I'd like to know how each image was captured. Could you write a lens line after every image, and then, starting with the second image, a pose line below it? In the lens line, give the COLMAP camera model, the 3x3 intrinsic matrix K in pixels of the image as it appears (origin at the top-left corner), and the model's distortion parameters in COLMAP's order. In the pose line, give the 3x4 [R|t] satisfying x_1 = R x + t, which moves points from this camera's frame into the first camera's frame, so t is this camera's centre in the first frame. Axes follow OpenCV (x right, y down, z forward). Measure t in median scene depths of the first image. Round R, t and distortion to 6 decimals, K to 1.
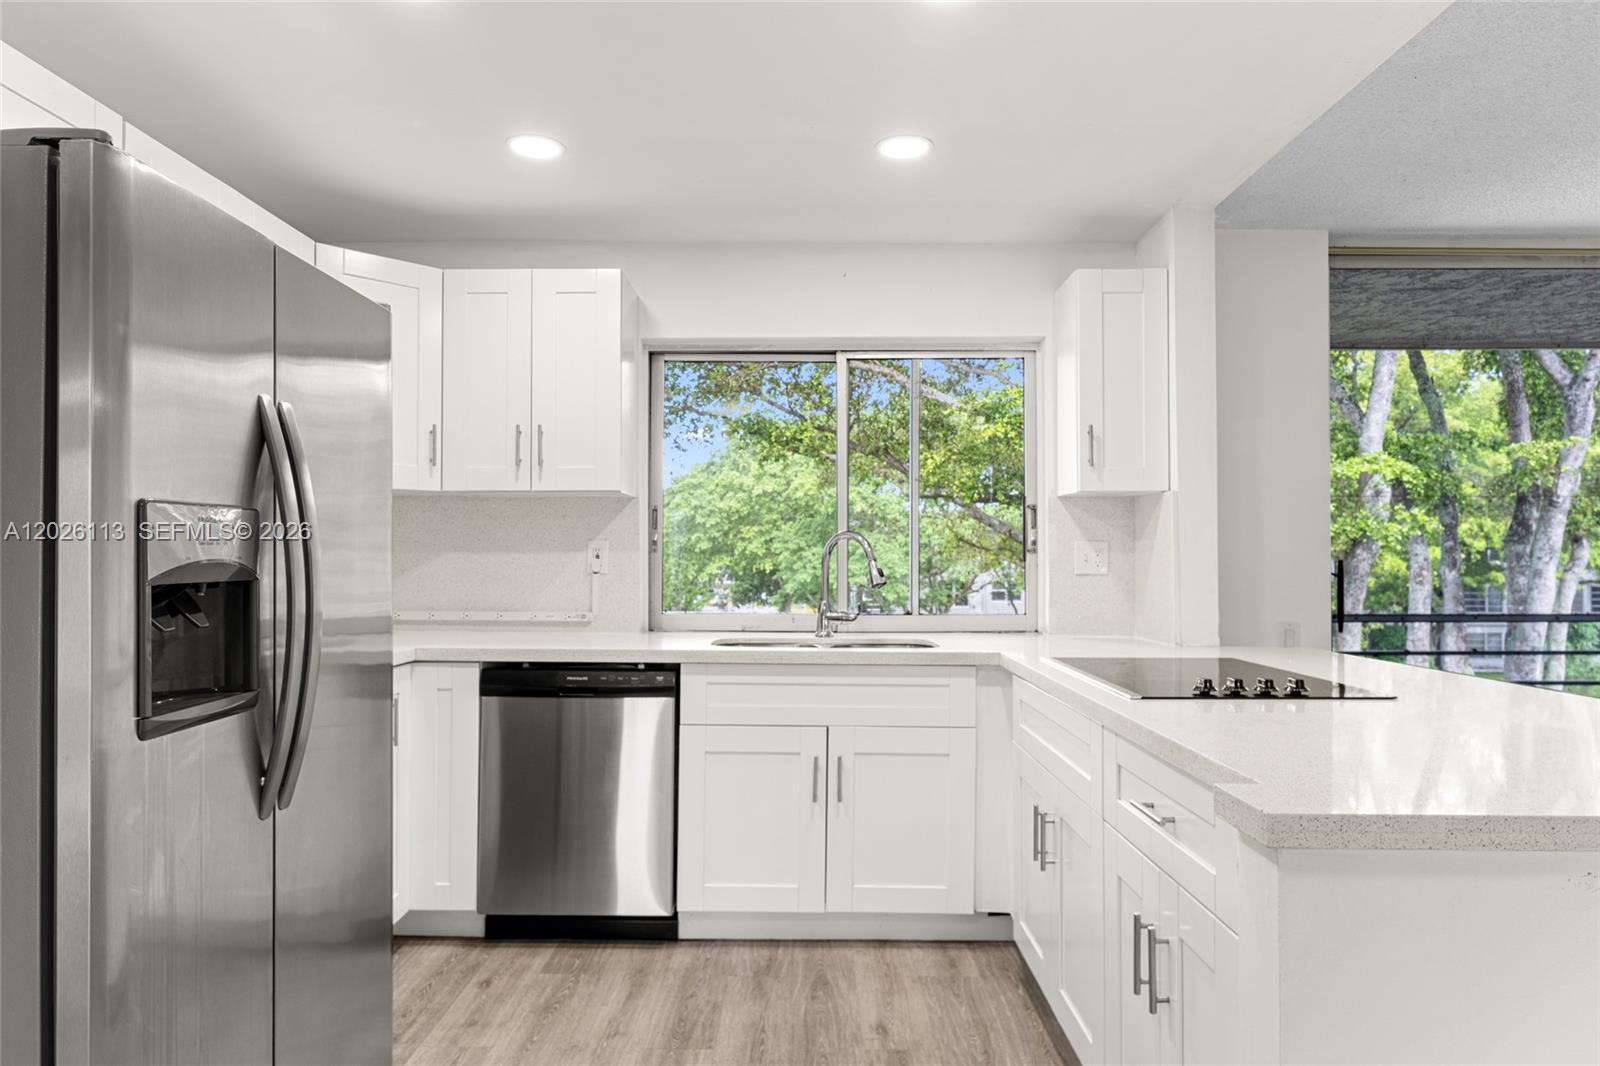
lens RADIAL K [[966.5, 0, 794.2], [0, 966.5, 546.7], [0, 0, 1]] dist [-0.002917, 0.002570]
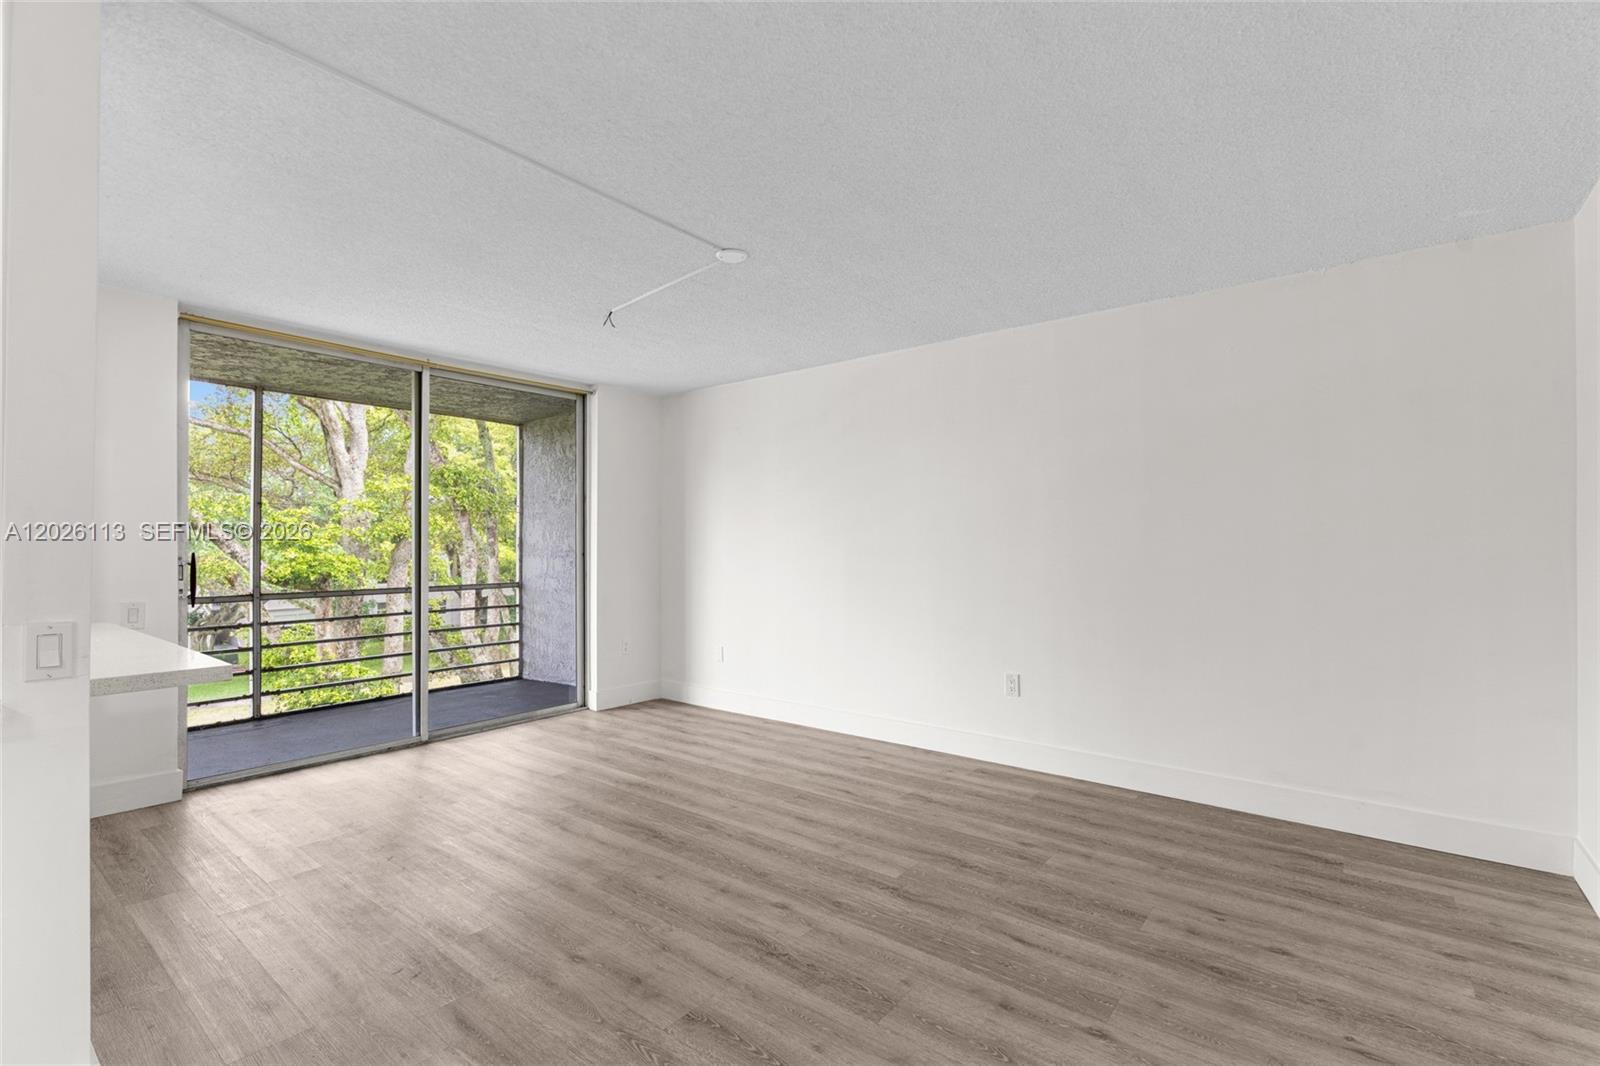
lens RADIAL K [[725.0, 0, 795.7], [0, 725.0, 539.4], [0, 0, 1]] dist [-0.016941, 0.004982]
pose [[0.625624, 0.004448, 0.780112, 0.161075], [-0.002169, 0.999990, -0.003962, -0.001140], [-0.780122, 0.000787, 0.625627, -0.137859]]
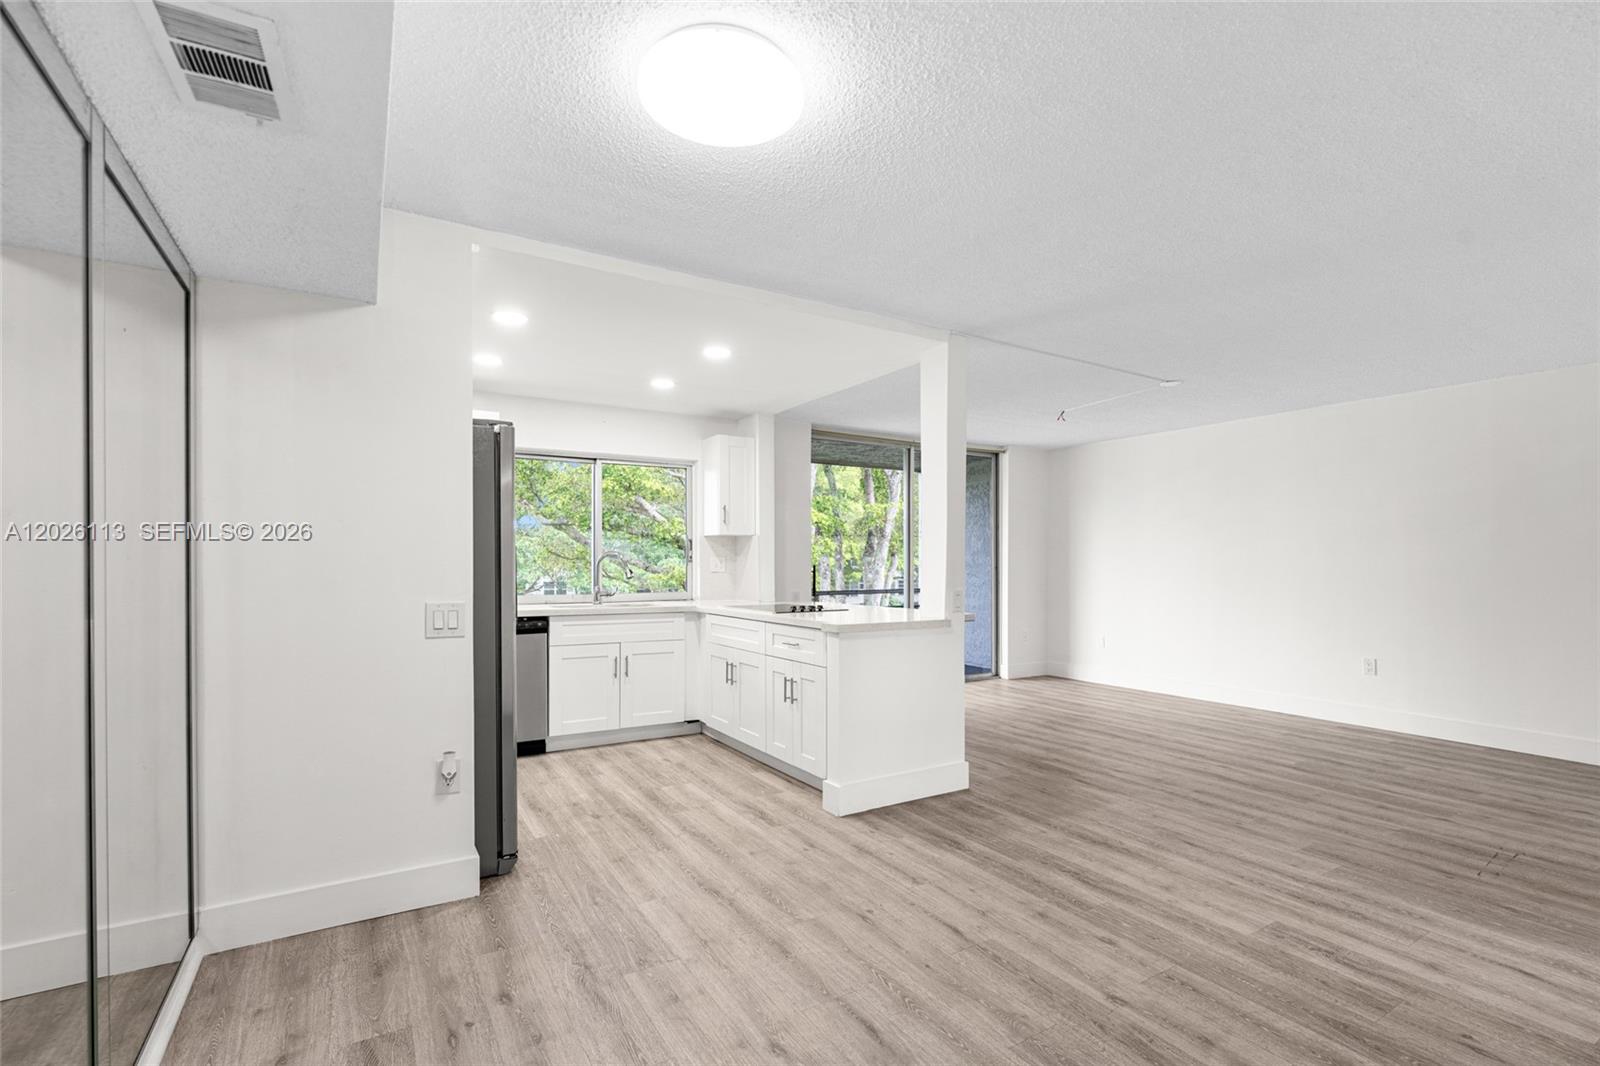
lens RADIAL K [[725.0, 0, 788.3], [0, 725.0, 571.0], [0, 0, 1]] dist [-0.016941, 0.004982]
pose [[0.858645, -0.006943, 0.512524, -0.203989], [-0.003402, 0.999809, 0.019245, -0.002727], [-0.512560, -0.018268, 0.858457, -0.249217]]
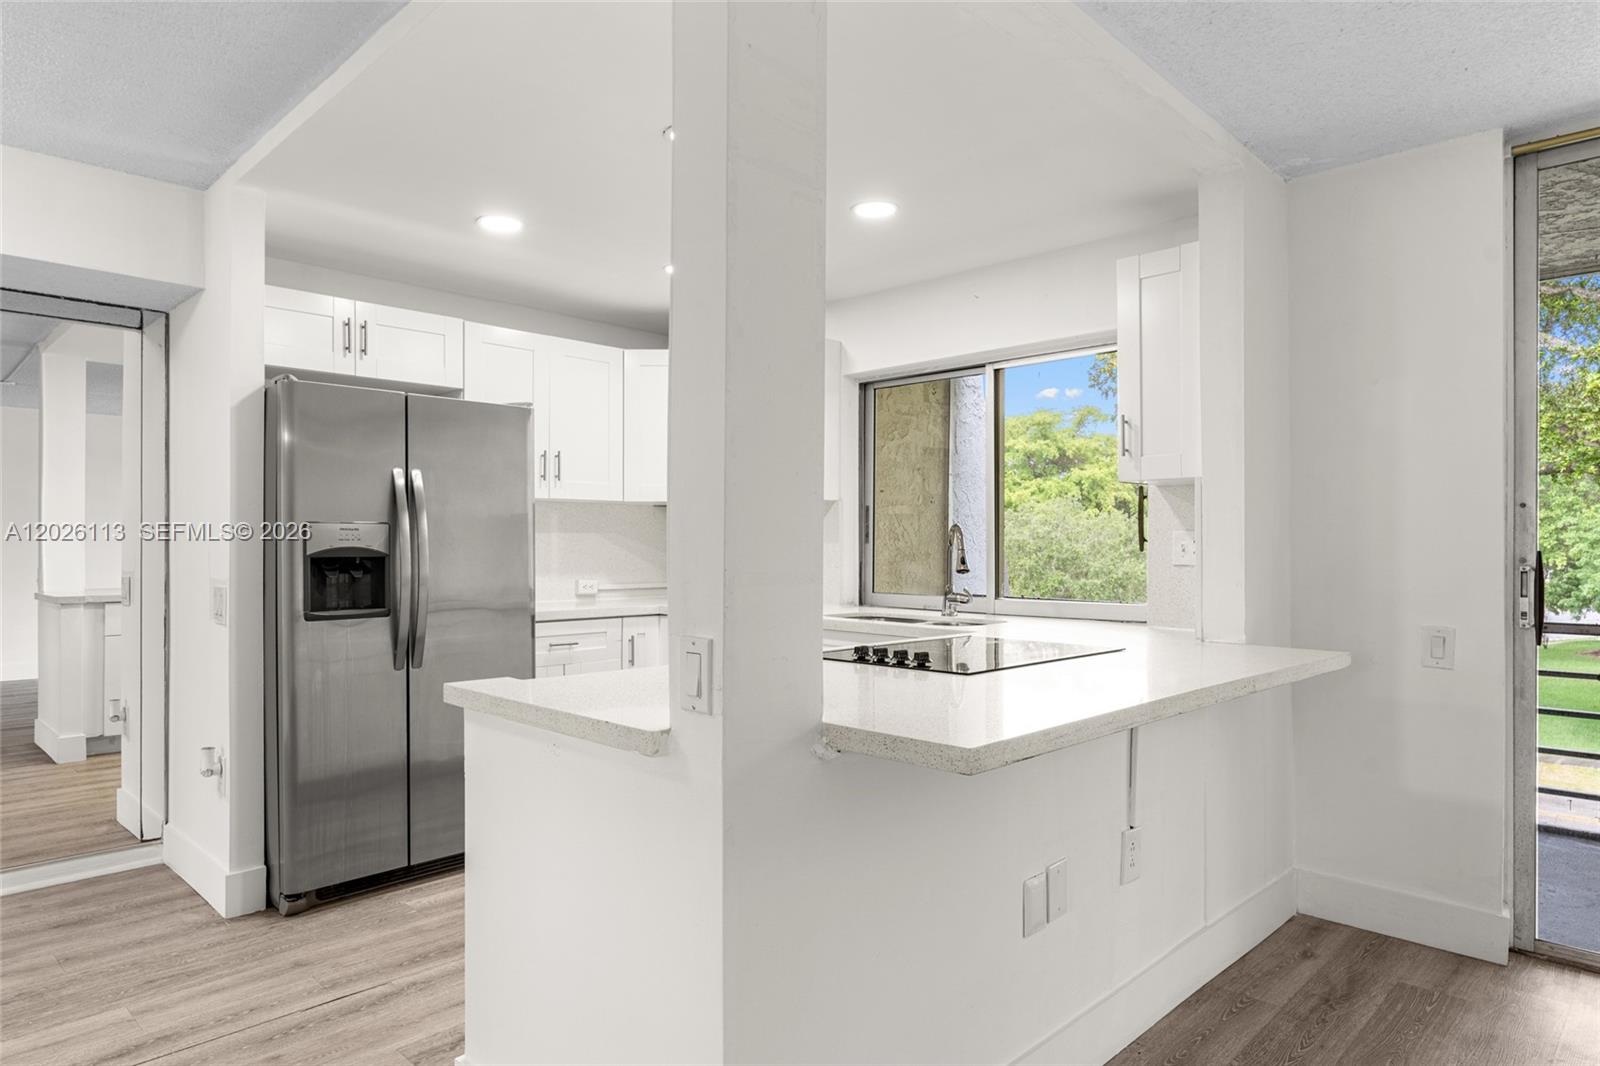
lens RADIAL K [[955.5, 0, 796.7], [0, 955.5, 548.3], [0, 0, 1]] dist [-0.008318, 0.002074]
pose [[0.720228, 0.000839, -0.693737, 0.348684], [0.005889, 0.999956, 0.007324, 0.001494], [0.693713, -0.009360, 0.720191, 0.024019]]
